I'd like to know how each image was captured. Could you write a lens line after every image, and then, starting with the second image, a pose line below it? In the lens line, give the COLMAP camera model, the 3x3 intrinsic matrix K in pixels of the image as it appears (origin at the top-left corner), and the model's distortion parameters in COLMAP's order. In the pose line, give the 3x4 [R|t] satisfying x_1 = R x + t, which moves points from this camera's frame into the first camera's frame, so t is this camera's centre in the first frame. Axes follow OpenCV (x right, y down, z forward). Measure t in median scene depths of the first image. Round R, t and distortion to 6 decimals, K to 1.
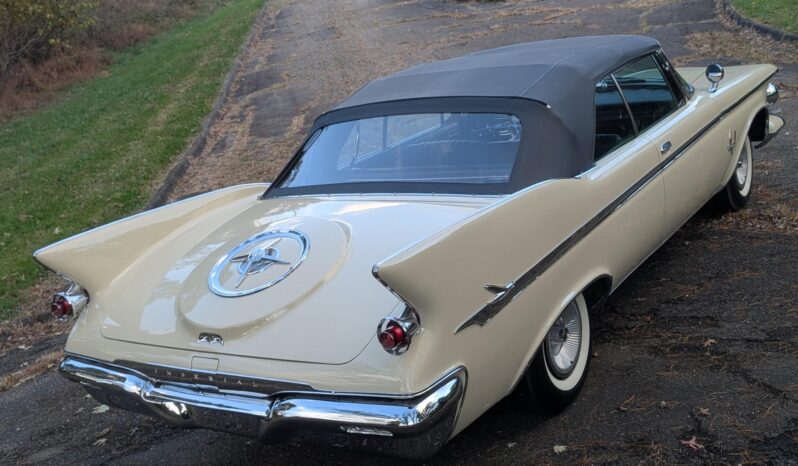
lens RADIAL K [[1135.3, 0, 418.5], [0, 1135.3, 283.8], [0, 0, 1]] dist [0.015622, -0.097331]
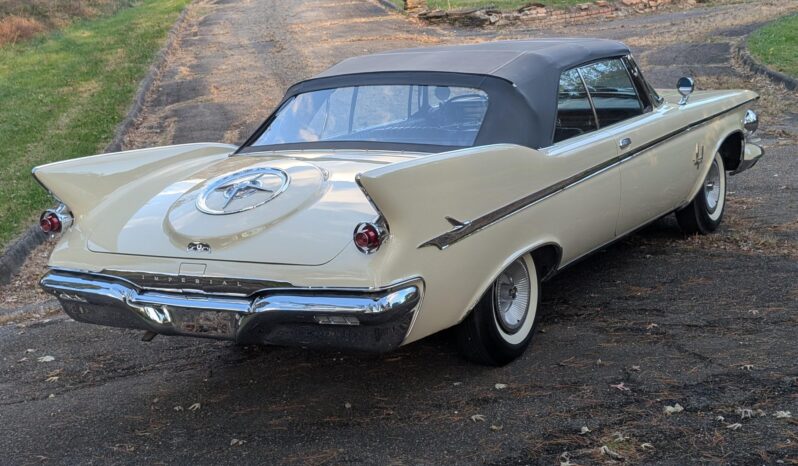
lens RADIAL K [[1550.4, 0, 417.9], [0, 1550.4, 276.1], [0, 0, 1]] dist [0.092999, -0.500881]
pose [[0.995644, 0.082212, 0.043988, -0.023130], [-0.077880, 0.992663, -0.092490, 0.144224], [-0.051269, 0.088661, 0.994742, -0.385389]]
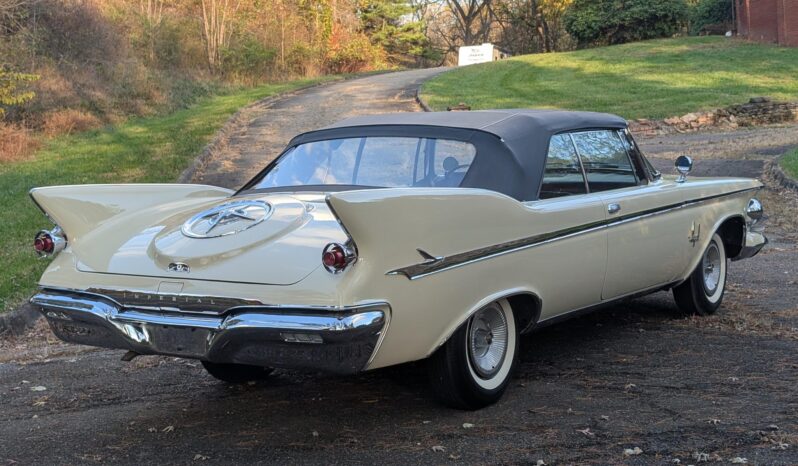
lens RADIAL K [[1559.1, 0, 399.0], [0, 1559.1, 233.0], [0, 0, 1]] dist [0.078709, -0.322711]
pose [[0.990245, 0.138559, -0.014688, 0.042210], [-0.138742, 0.970819, -0.195603, 0.211498], [-0.012843, 0.195733, 0.980573, -0.414991]]
